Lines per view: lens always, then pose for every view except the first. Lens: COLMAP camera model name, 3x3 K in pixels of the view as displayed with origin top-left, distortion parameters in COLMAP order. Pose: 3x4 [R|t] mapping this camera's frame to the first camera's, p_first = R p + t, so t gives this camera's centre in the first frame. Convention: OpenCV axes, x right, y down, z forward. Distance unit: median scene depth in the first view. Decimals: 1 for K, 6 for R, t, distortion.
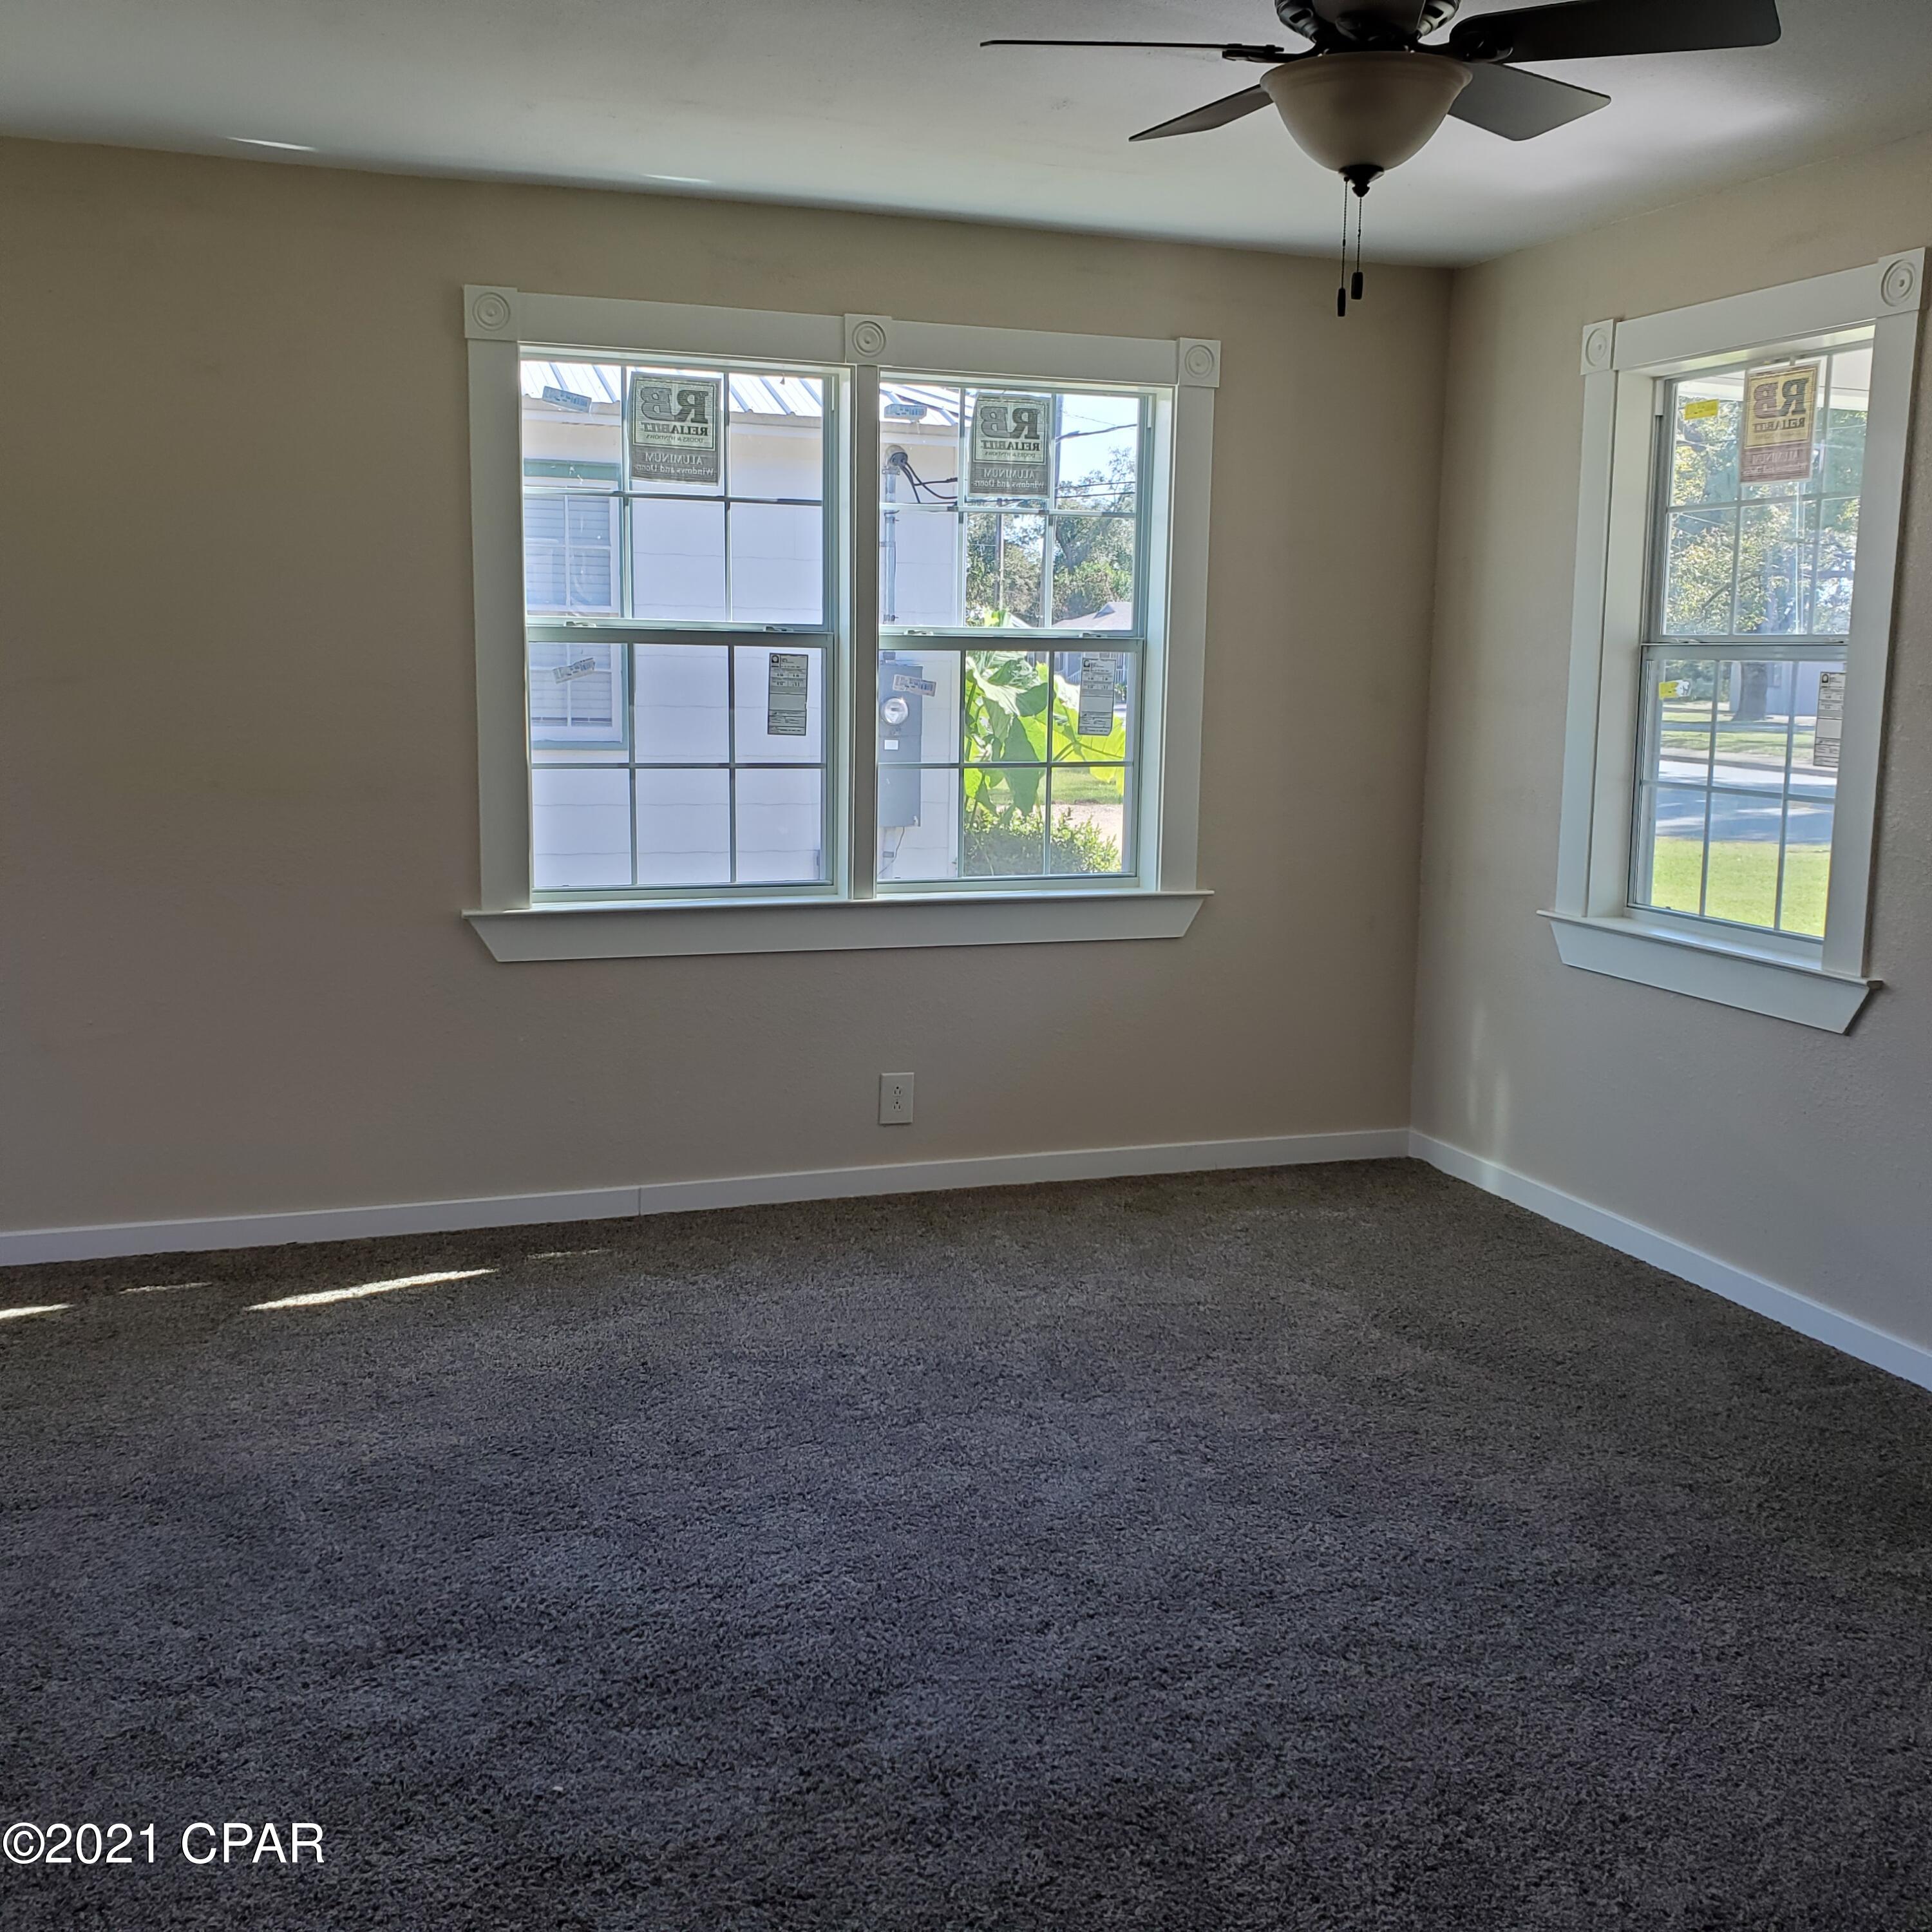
lens RADIAL K [[1979.6, 0, 967.8], [0, 1979.6, 936.7], [0, 0, 1]] dist [0.118986, -0.316994]
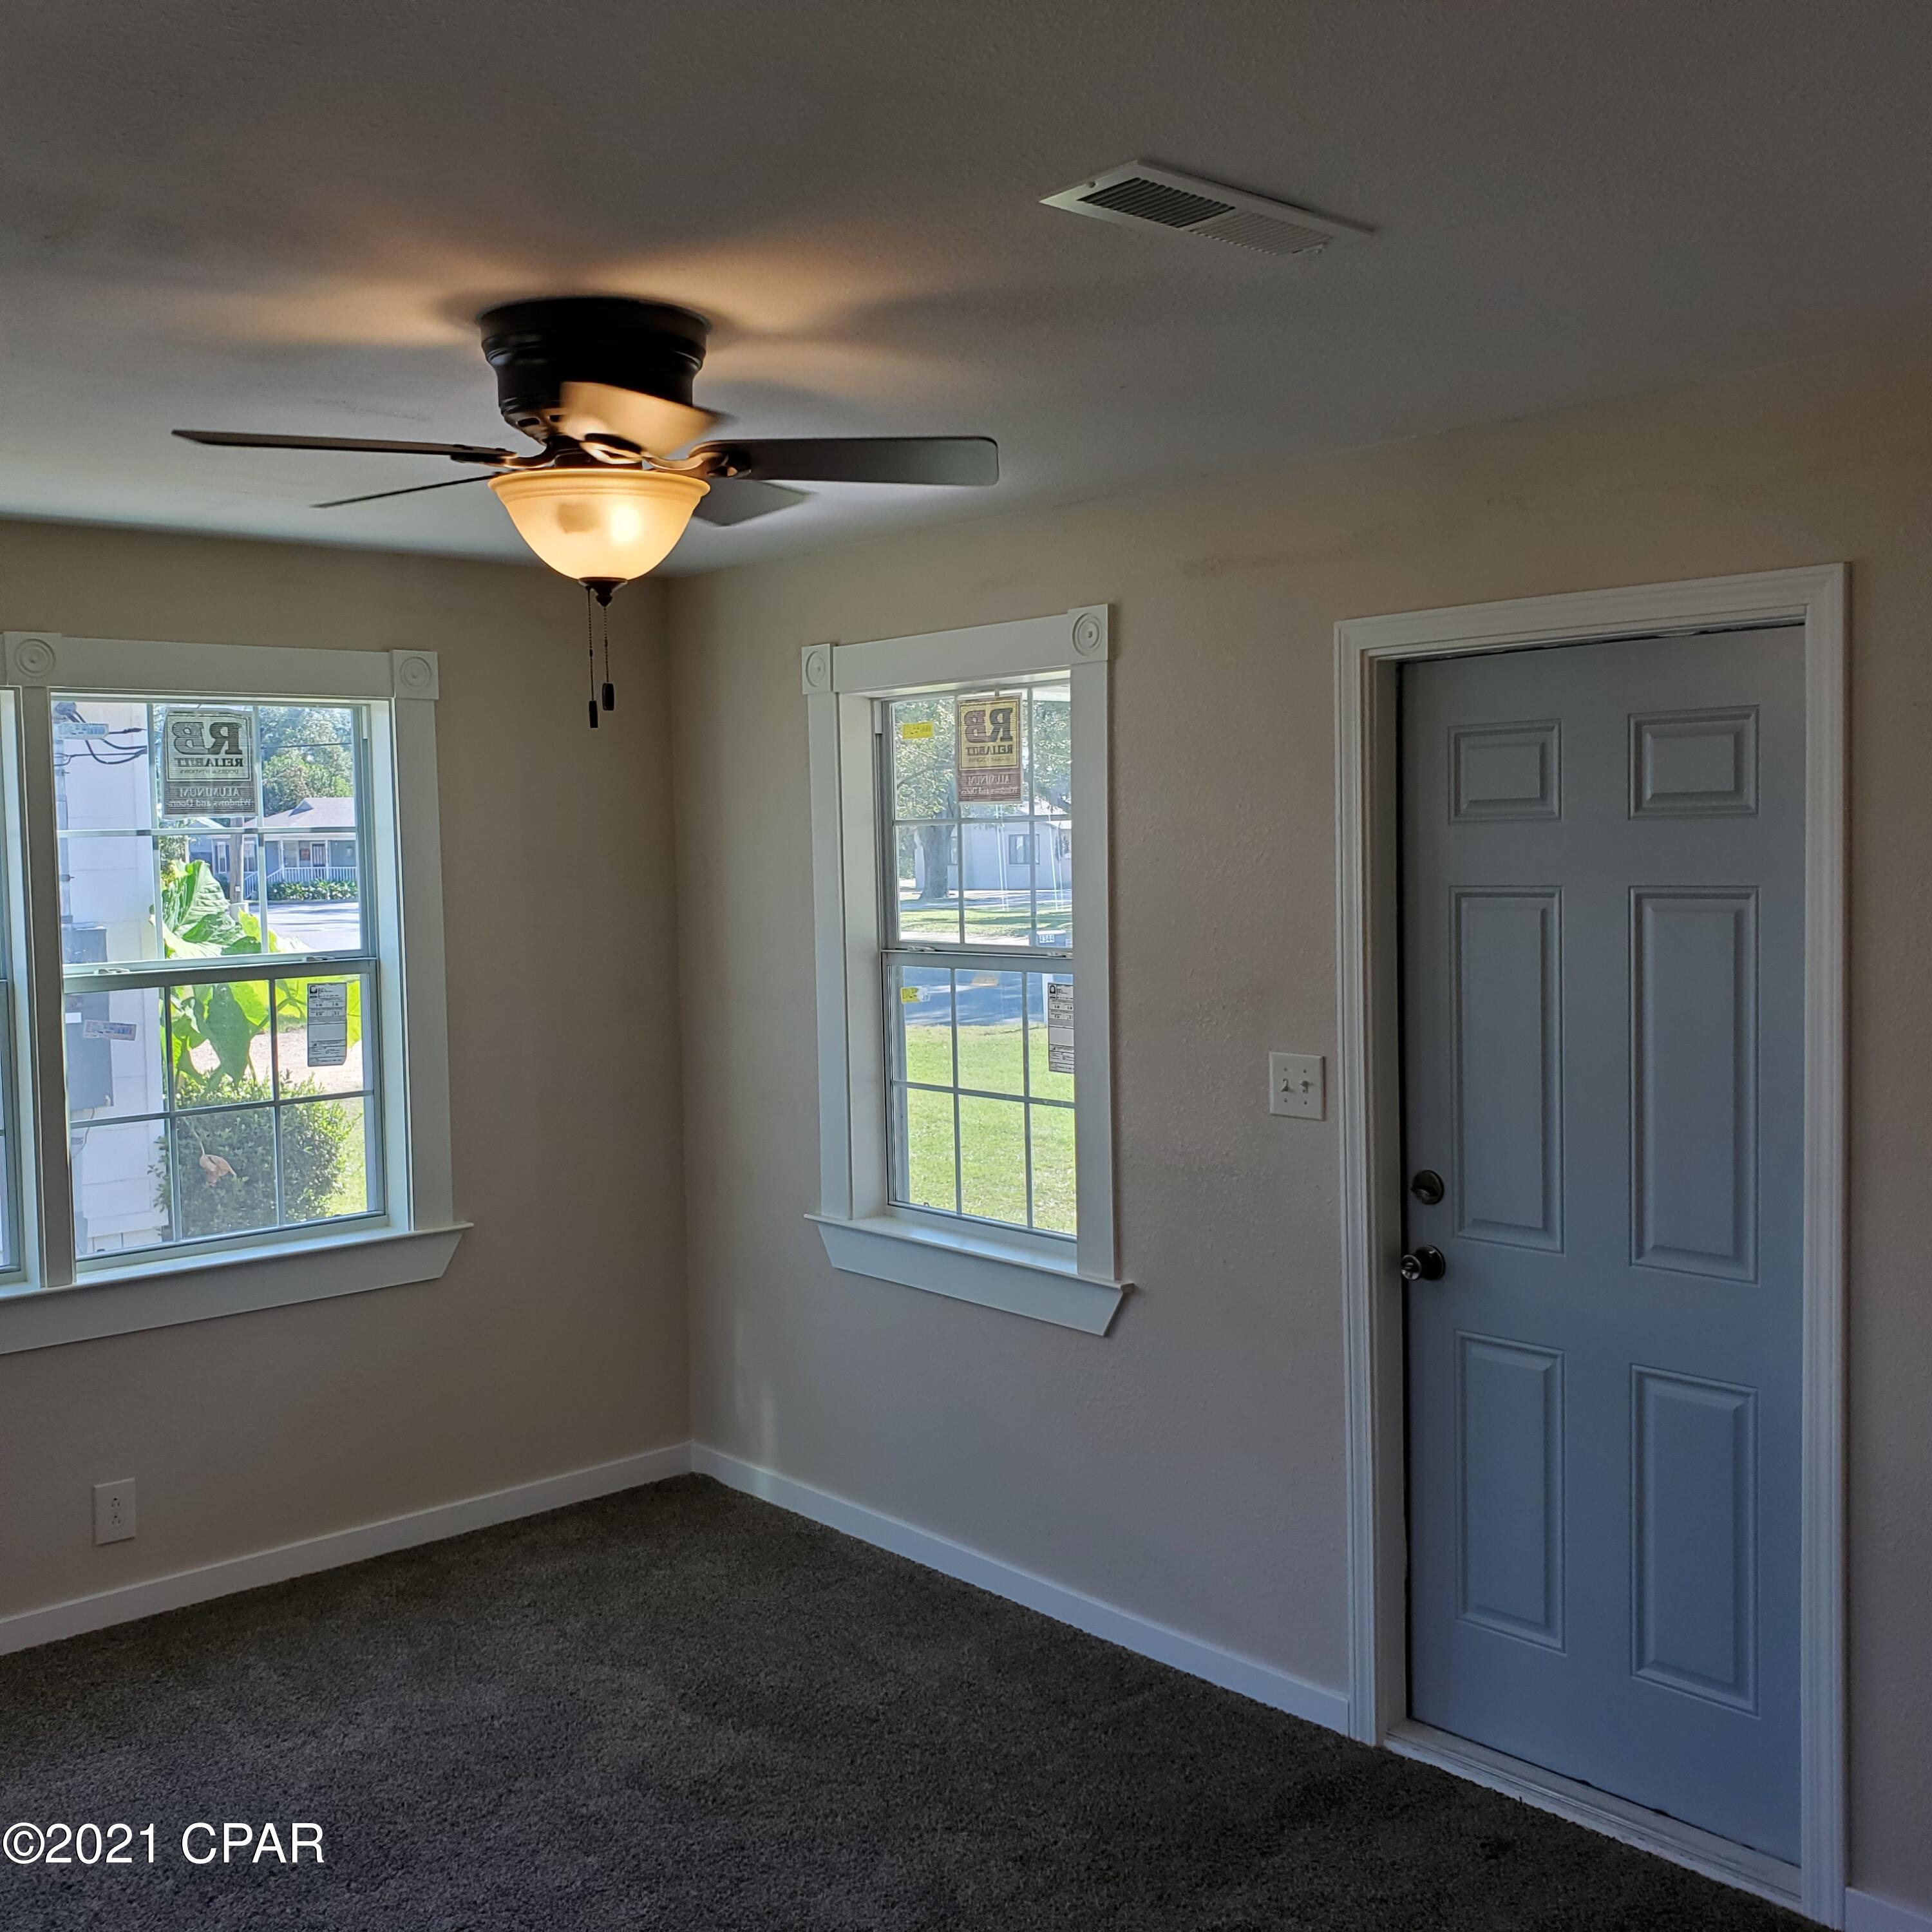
lens RADIAL K [[1986.3, 0, 918.9], [0, 1986.3, 943.5], [0, 0, 1]] dist [0.073816, -0.167558]
pose [[0.932469, -0.055700, 0.356931, -0.008164], [0.085832, 0.993908, -0.069132, -0.086531], [-0.350906, 0.095099, 0.931569, 0.050738]]
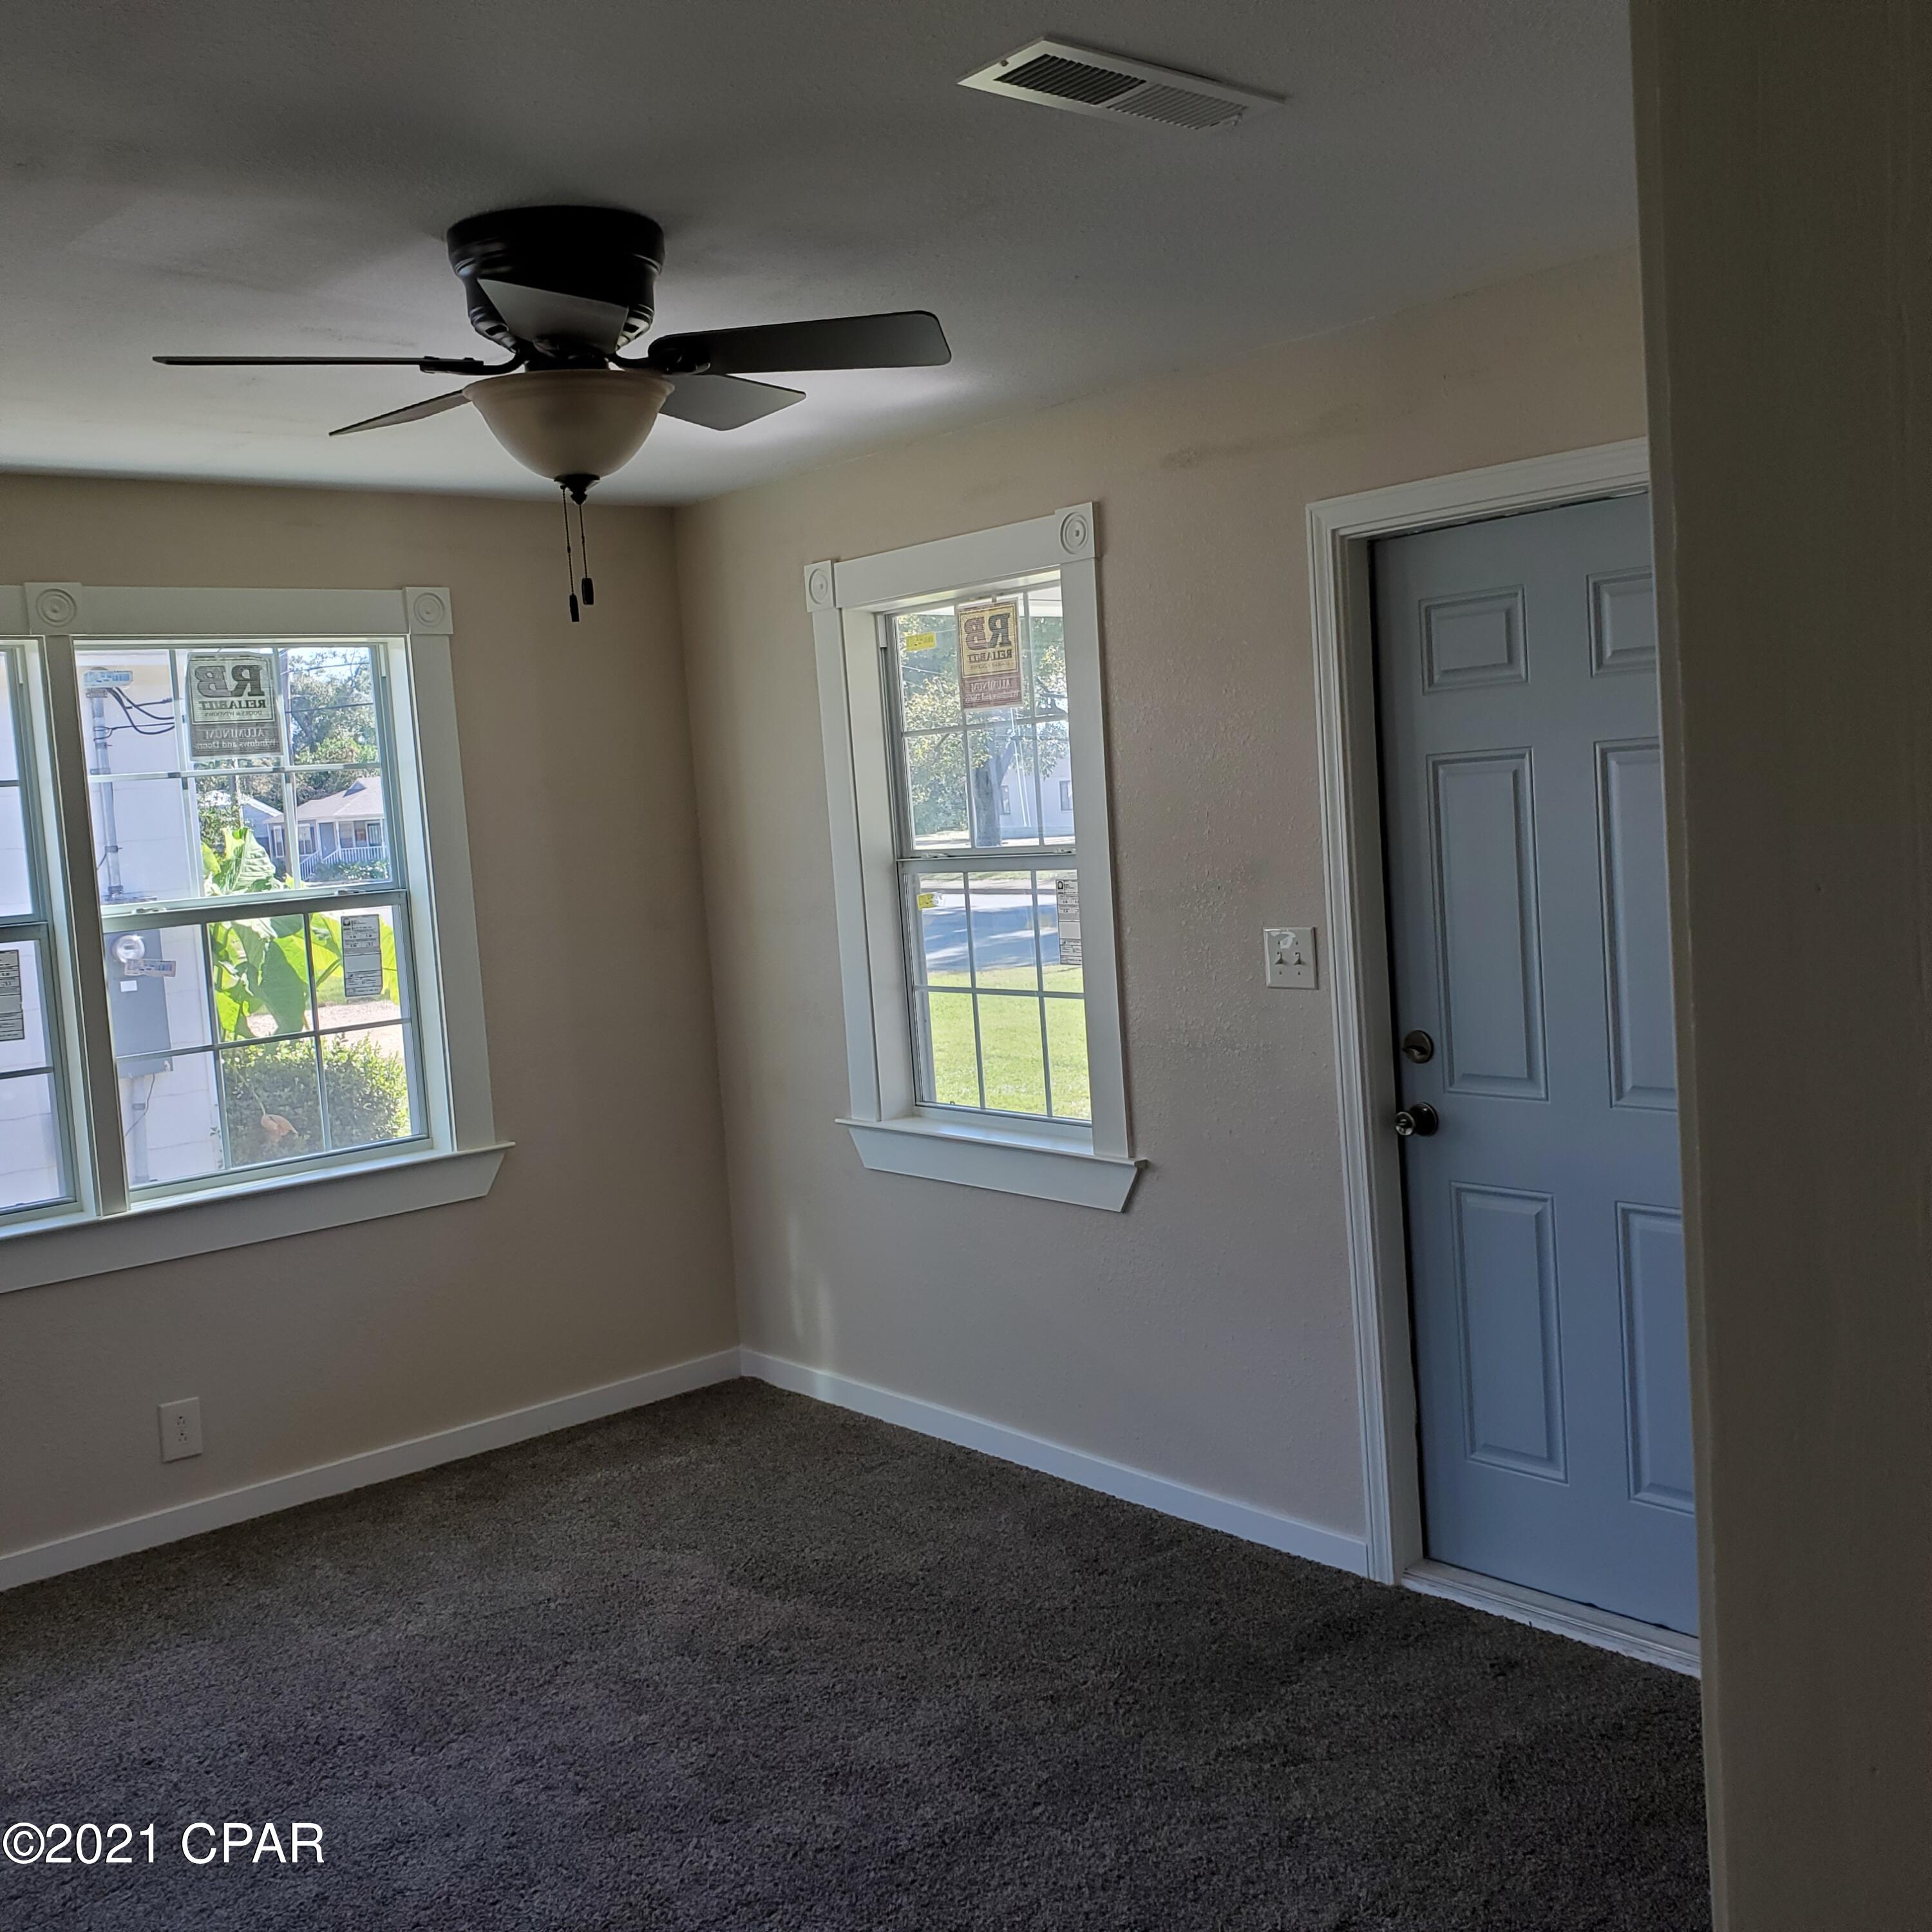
lens RADIAL K [[1979.6, 0, 967.8], [0, 1979.6, 936.7], [0, 0, 1]] dist [0.118986, -0.316994]
pose [[0.931062, -0.106786, 0.348884, 0.003969], [0.132889, 0.989782, -0.051689, -0.051935], [-0.339799, 0.094489, 0.935740, 0.014694]]
